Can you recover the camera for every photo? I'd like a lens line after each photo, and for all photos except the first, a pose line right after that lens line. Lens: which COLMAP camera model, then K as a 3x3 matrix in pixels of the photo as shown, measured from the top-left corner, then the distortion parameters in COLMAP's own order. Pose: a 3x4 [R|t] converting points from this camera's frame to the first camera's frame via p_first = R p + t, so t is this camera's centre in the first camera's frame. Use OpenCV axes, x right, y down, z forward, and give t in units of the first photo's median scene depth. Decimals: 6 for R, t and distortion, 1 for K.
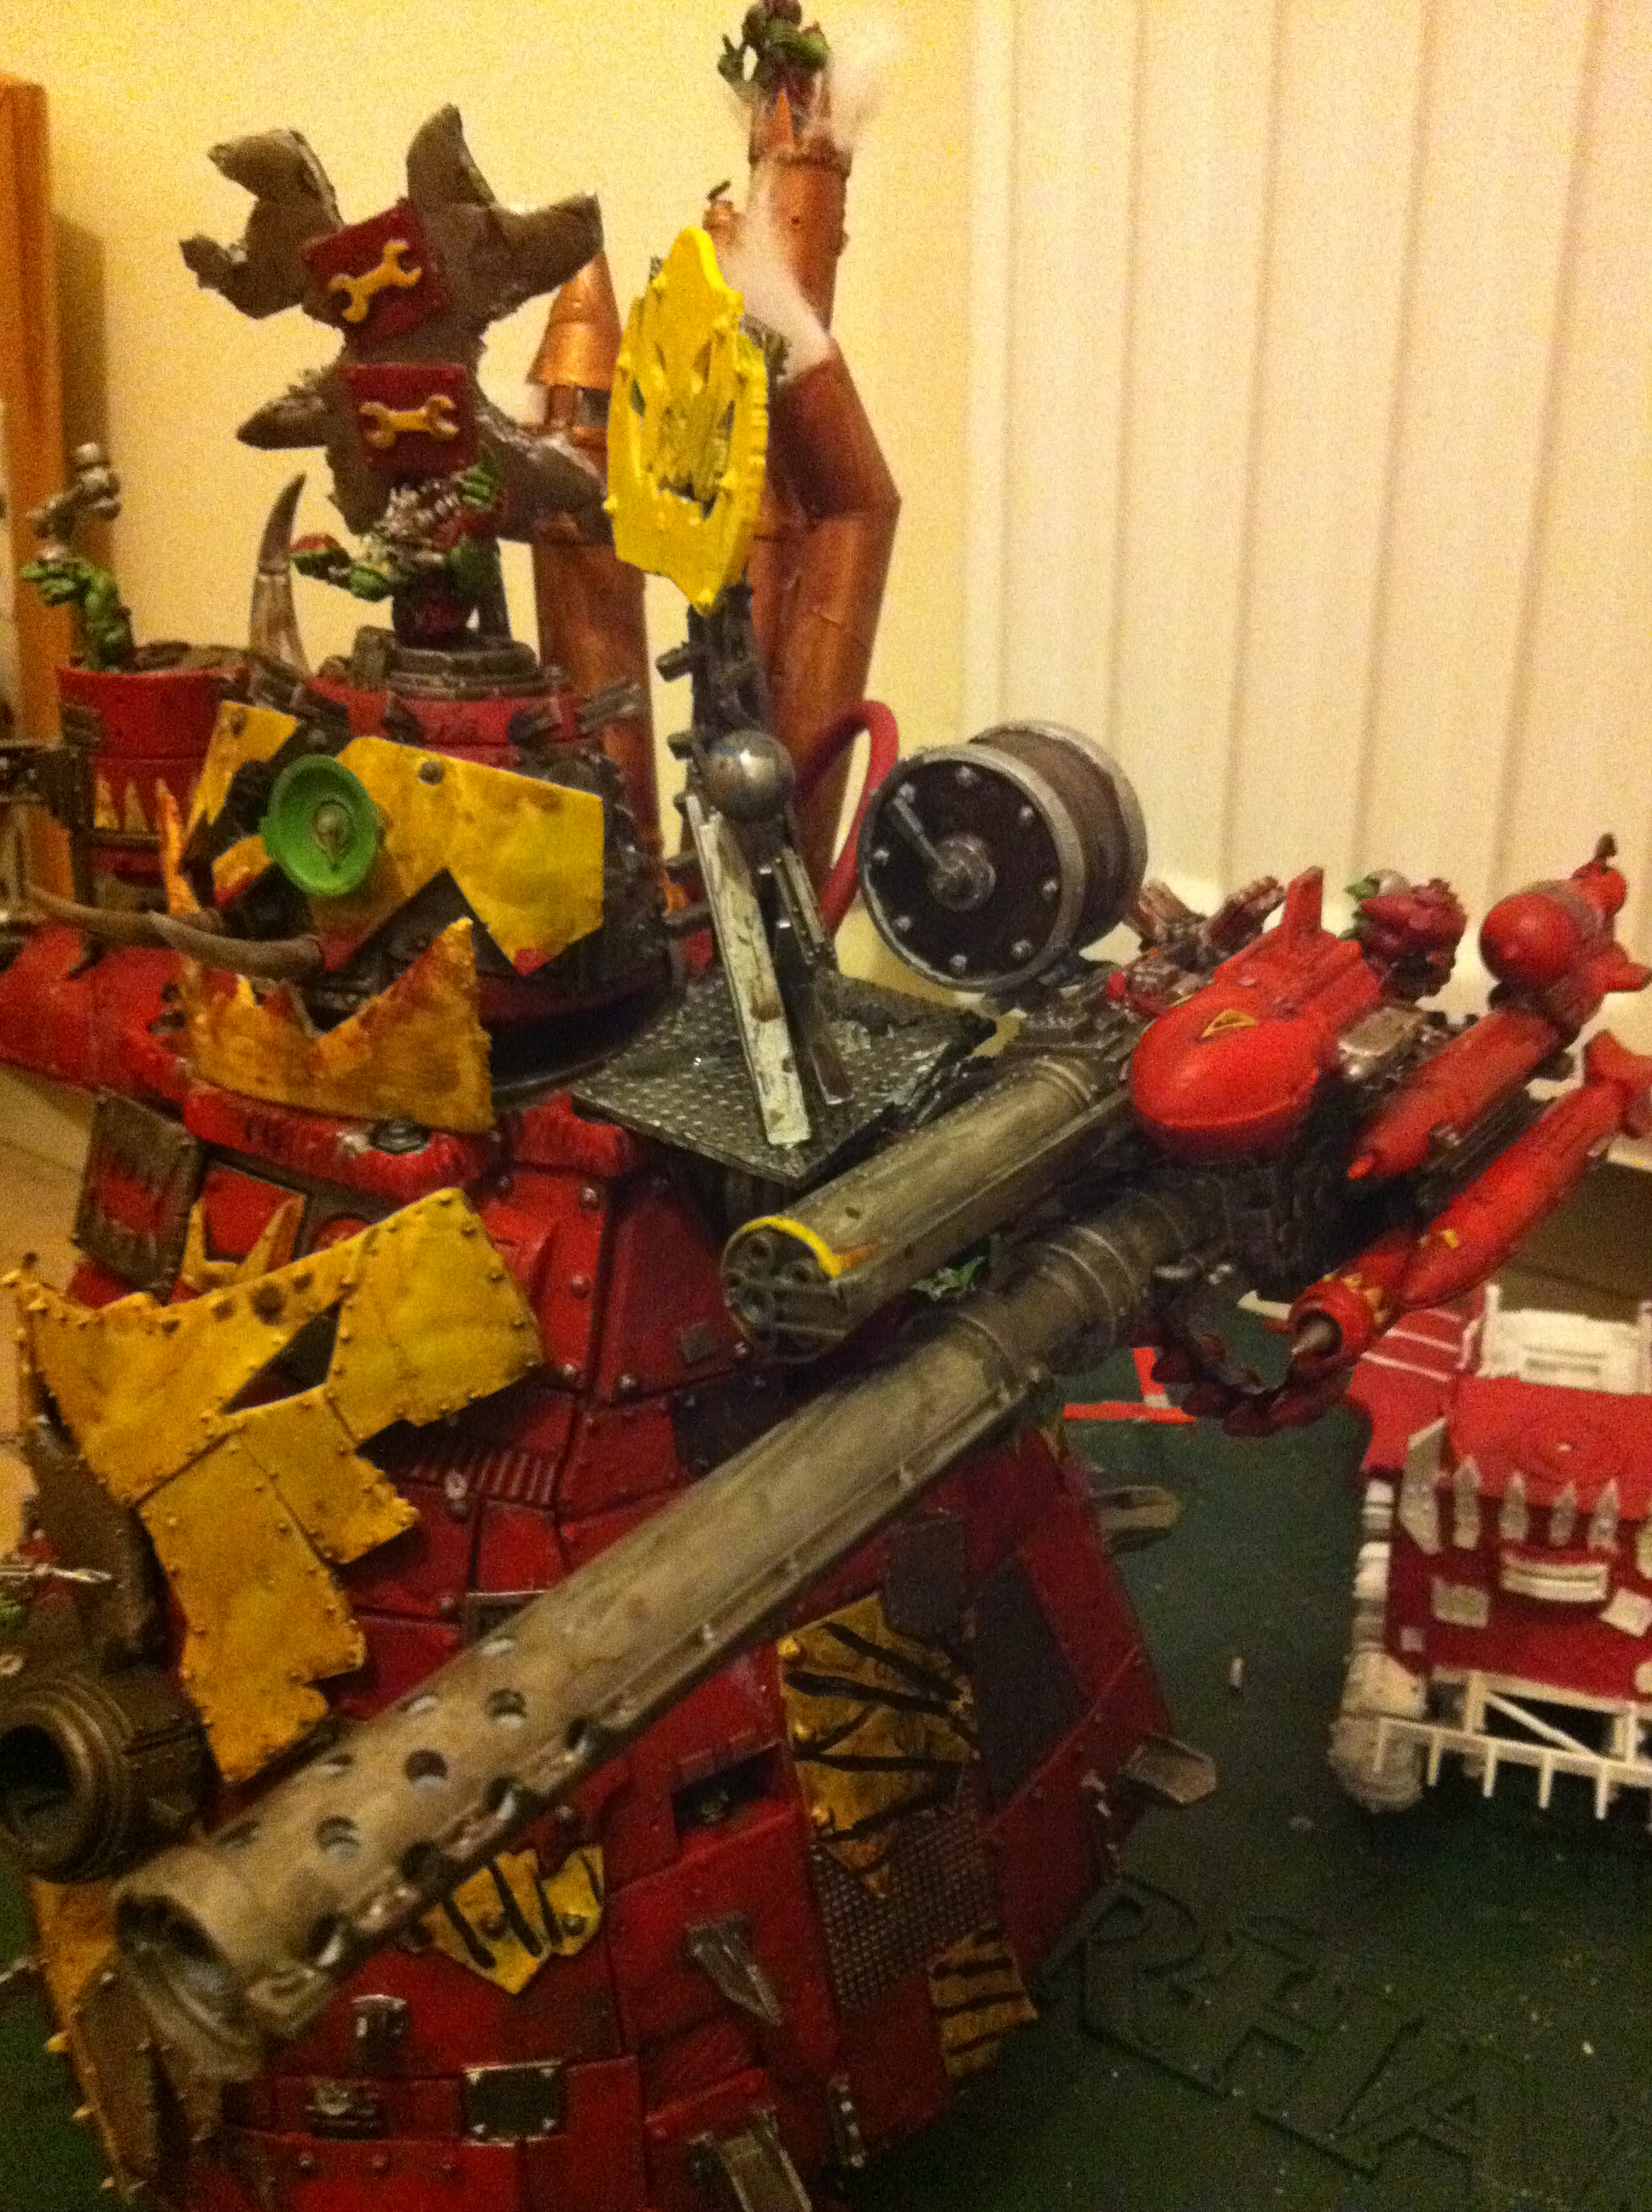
lens RADIAL K [[2060.3, 0, 826.7], [0, 2060.3, 1089.4], [0, 0, 1]] dist [0.101348, -0.301210]
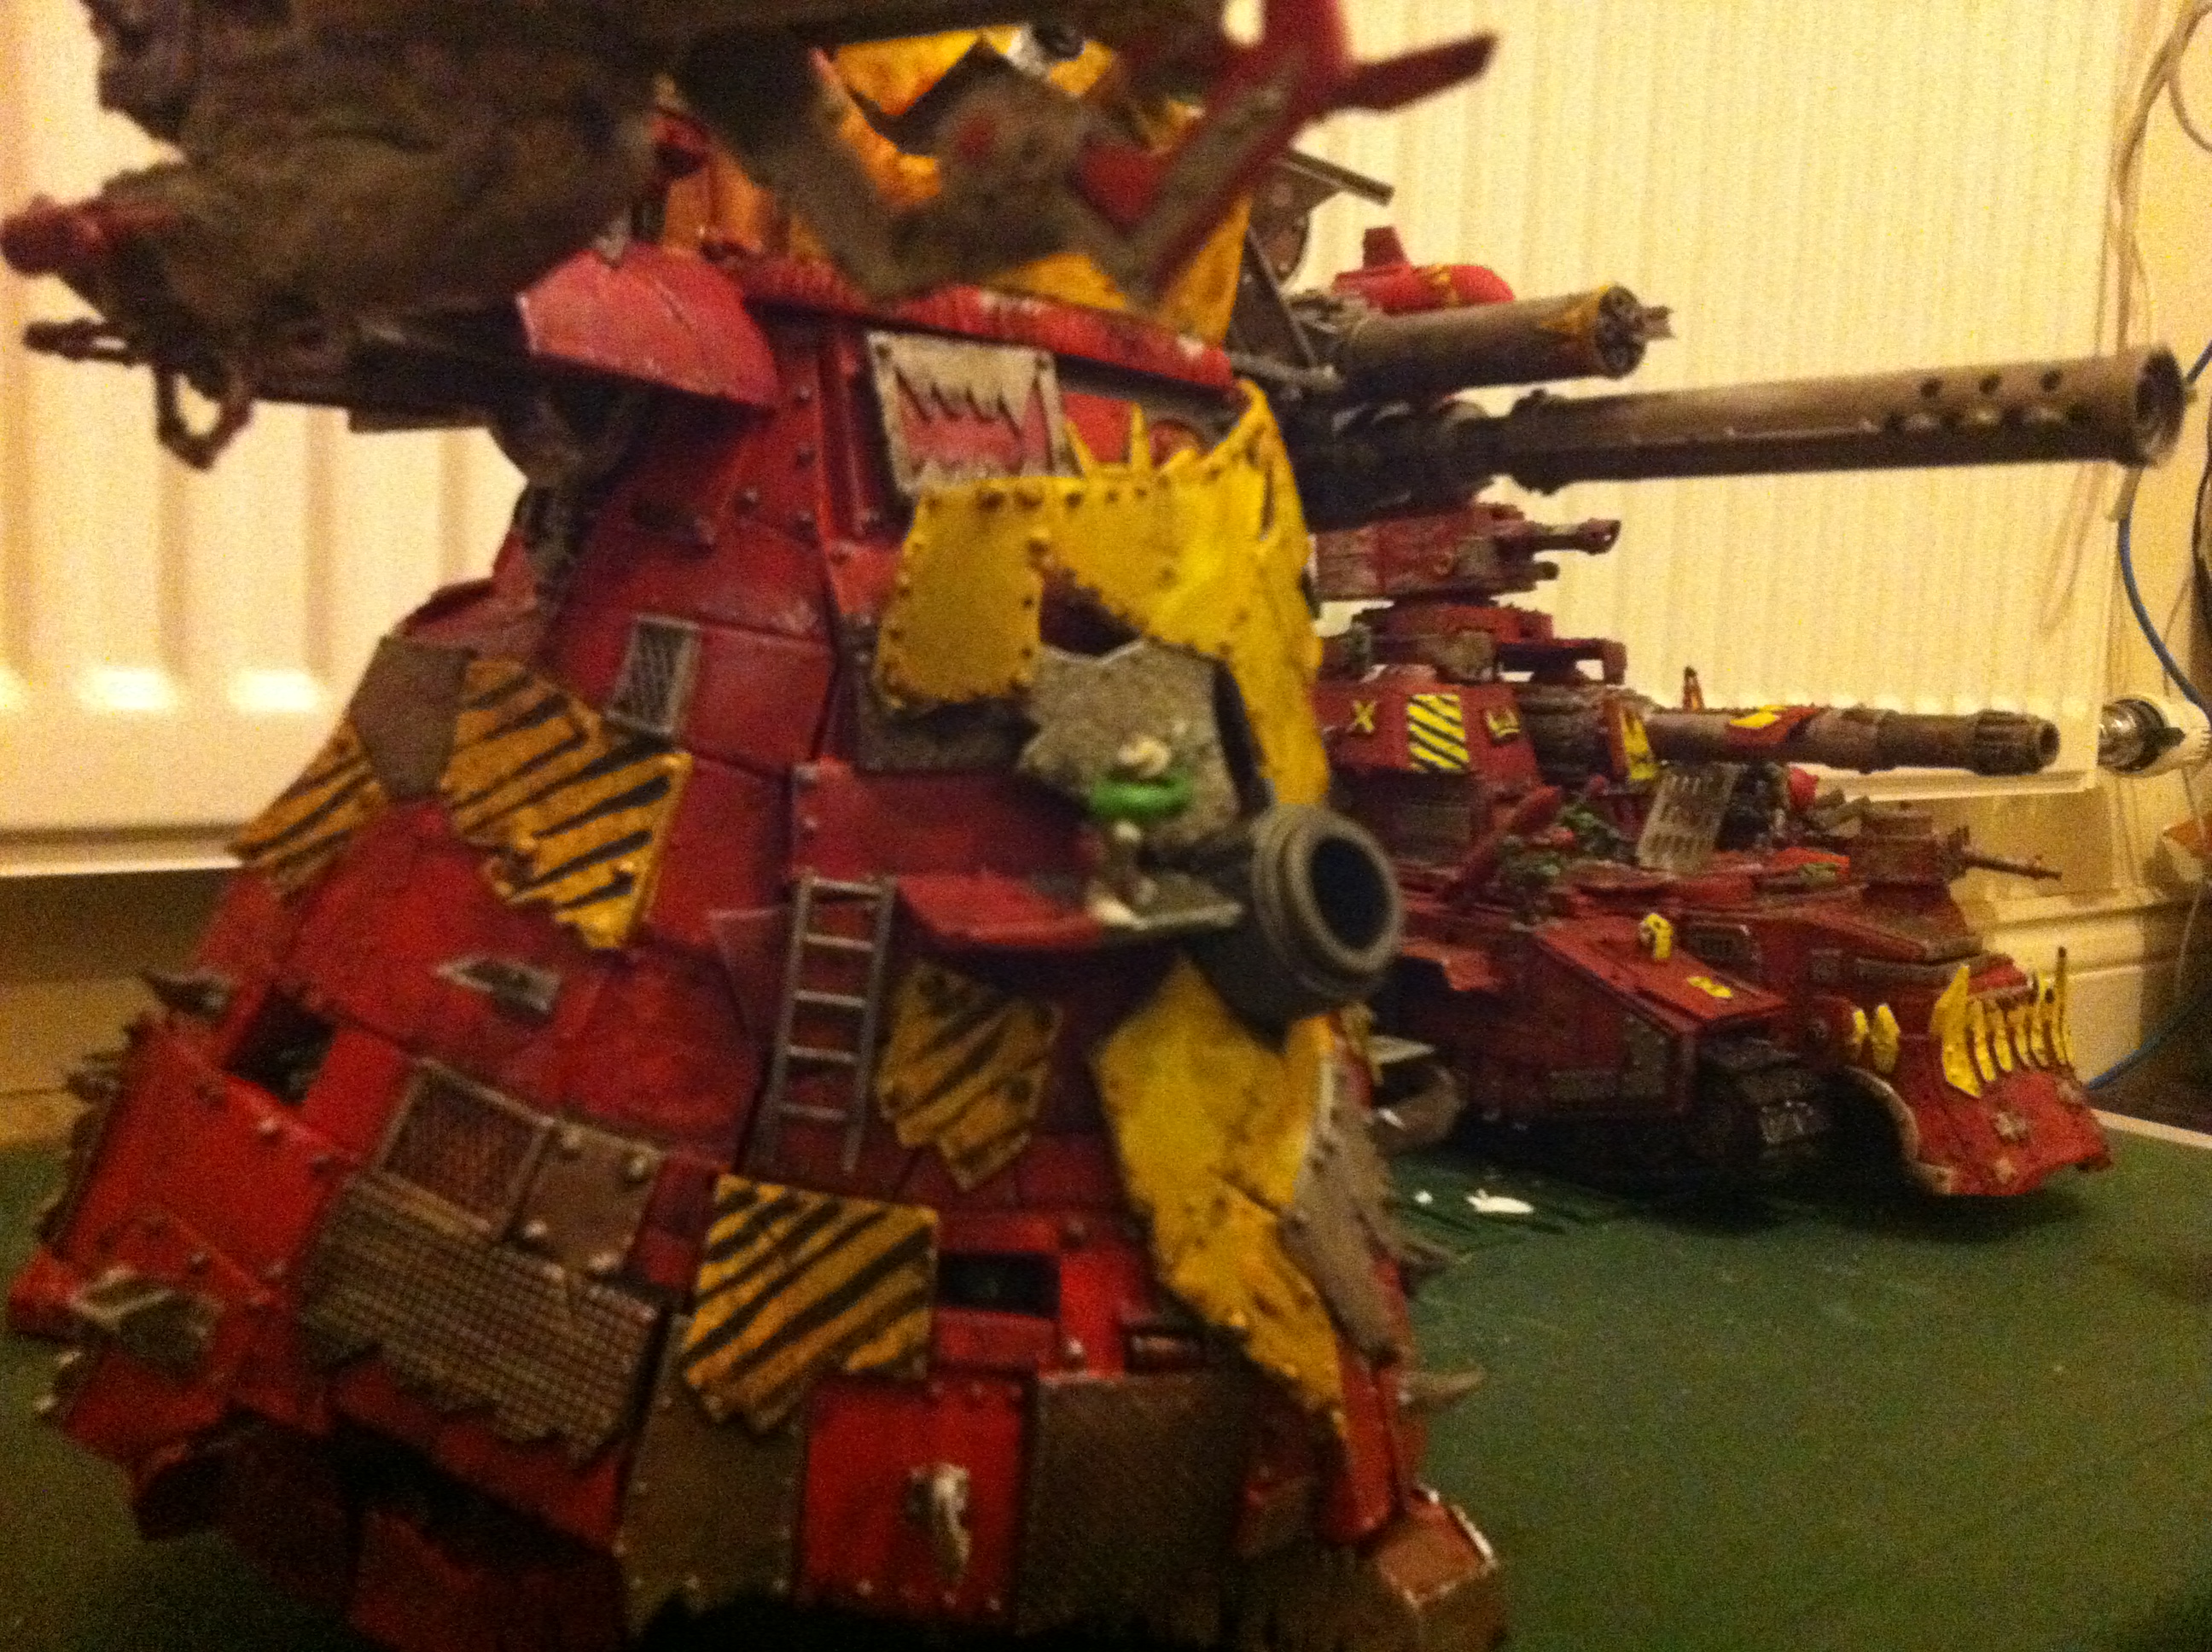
lens RADIAL K [[2062.8, 0, 1108.3], [0, 2062.8, 819.9], [0, 0, 1]] dist [0.139416, -0.308954]
pose [[0.265678, -0.076623, 0.961012, -1.296313], [0.333366, 0.942644, -0.017003, 0.266716], [-0.904589, 0.324886, 0.275983, 0.774062]]
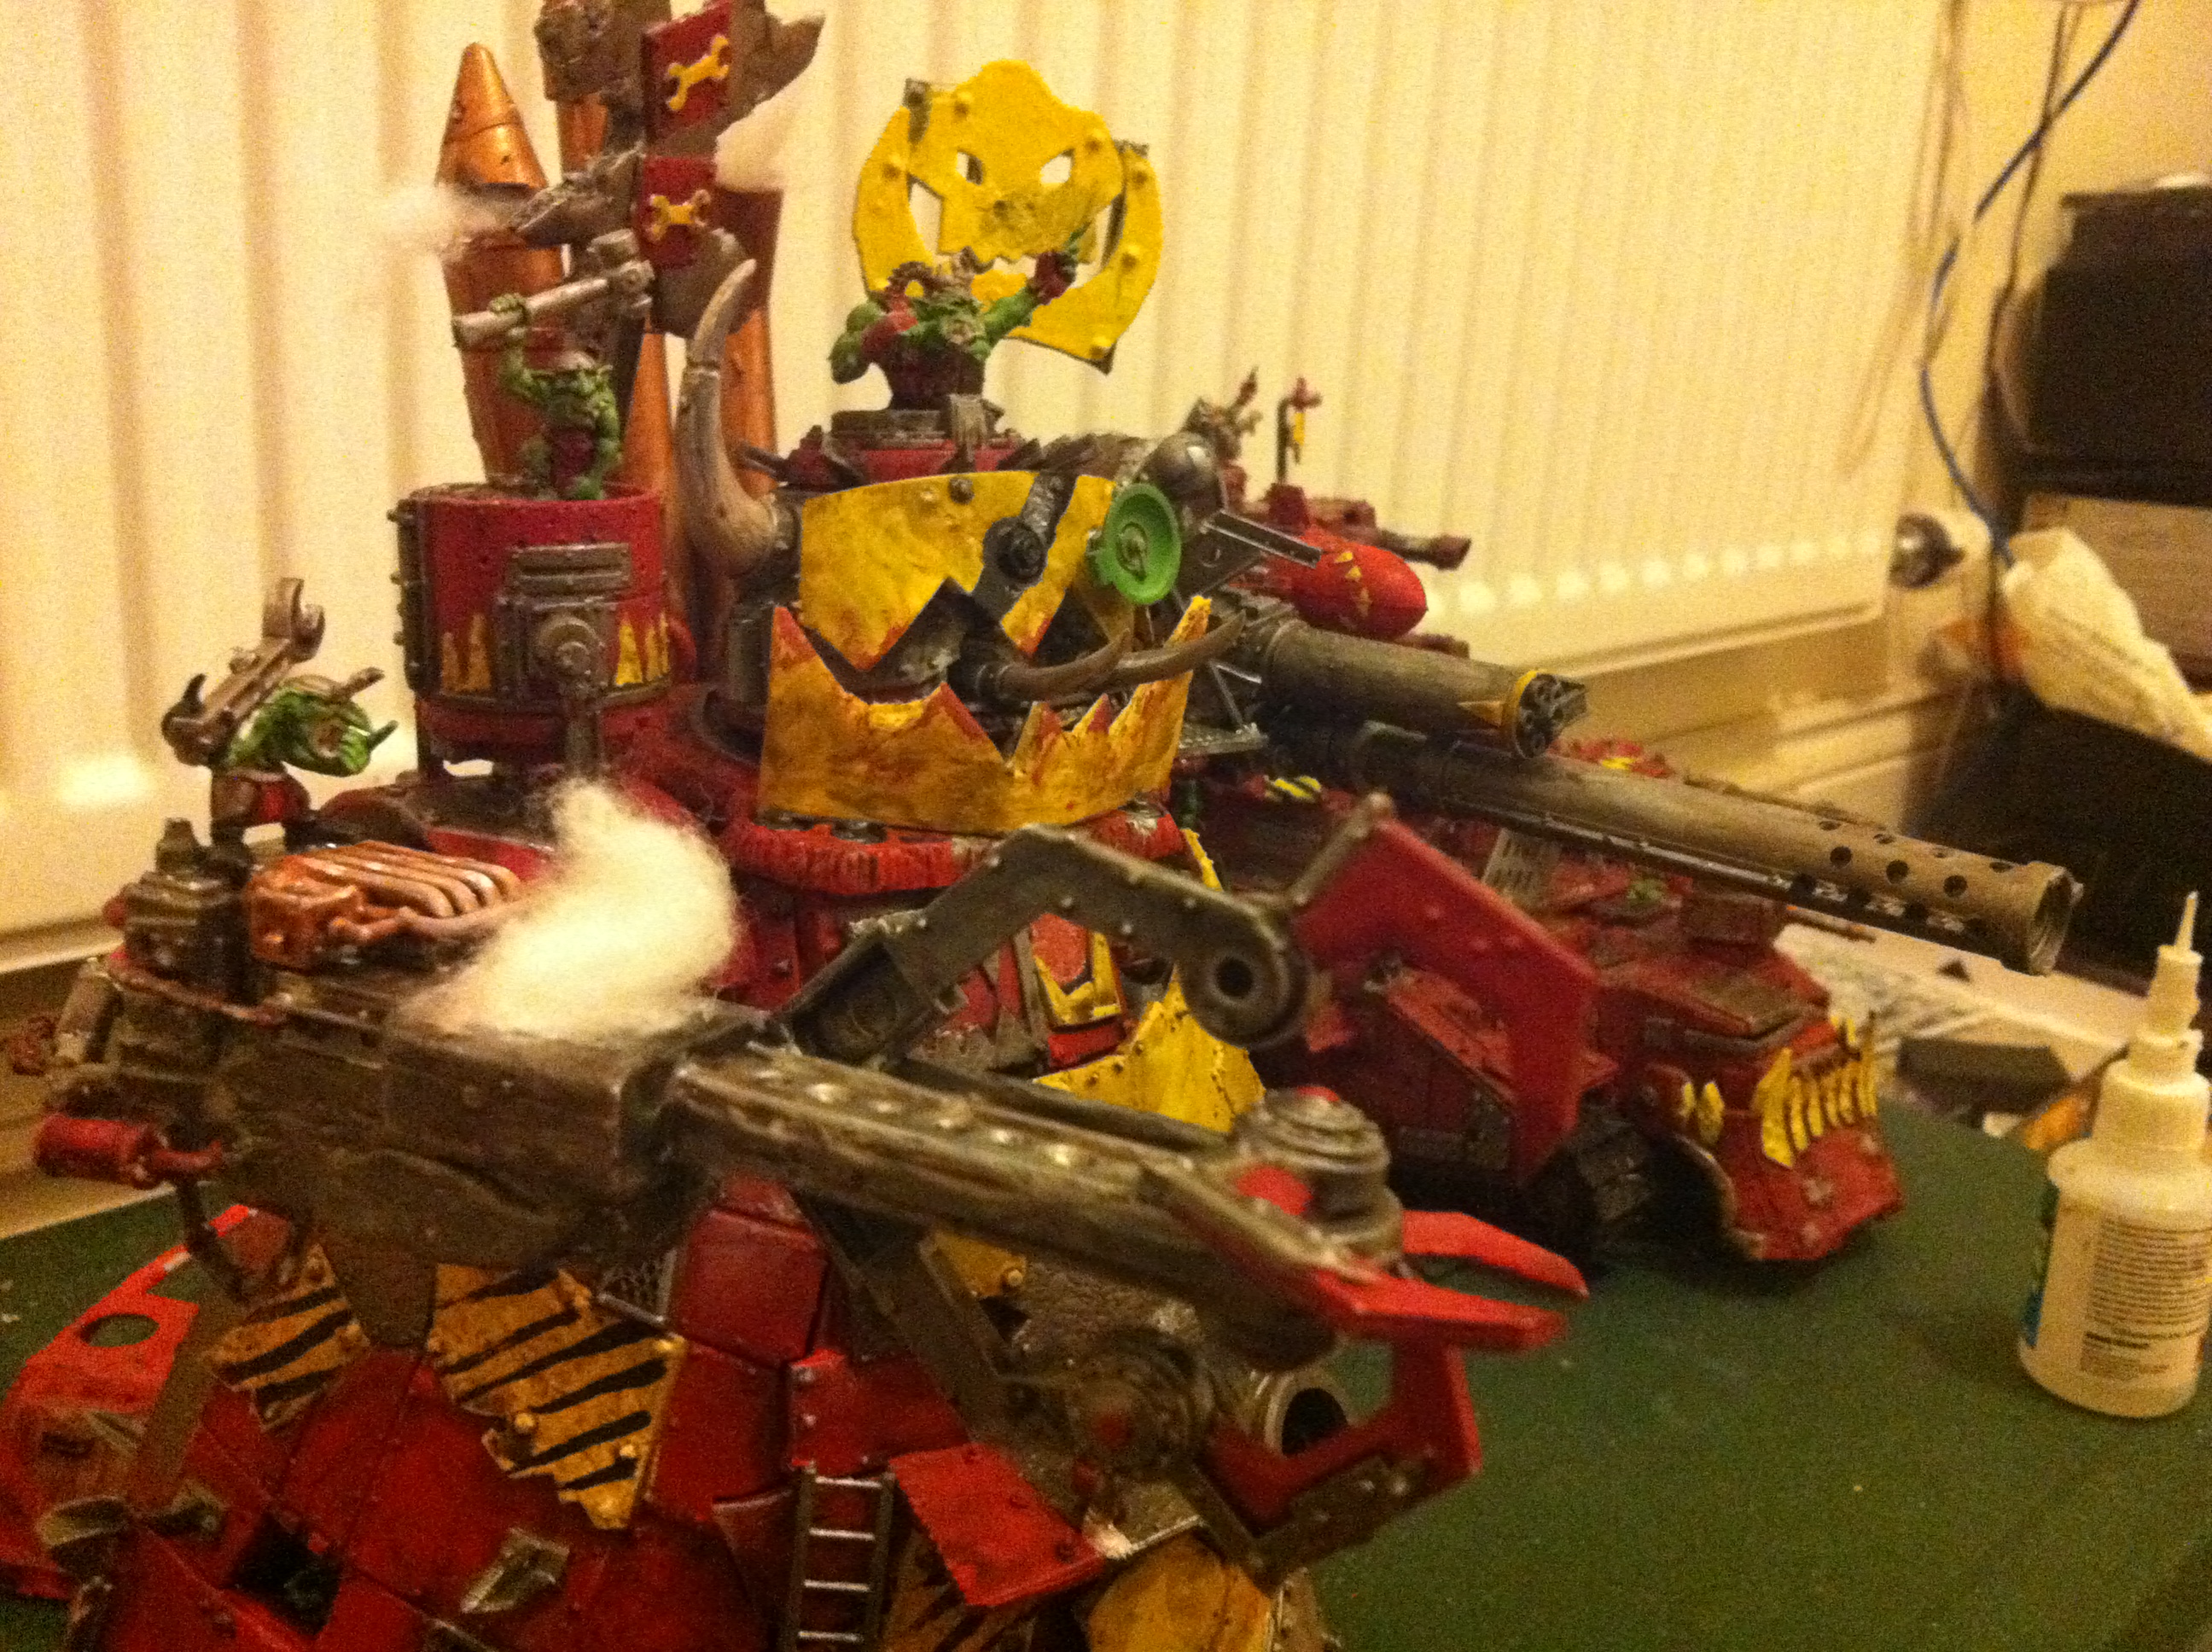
lens RADIAL K [[2129.6, 0, 1099.6], [0, 2129.6, 834.5], [0, 0, 1]] dist [0.104759, -0.281796]
pose [[0.160267, -0.253995, 0.953835, -1.304980], [0.330111, 0.924476, 0.190710, -0.193188], [-0.930237, 0.284307, 0.232010, 0.714900]]
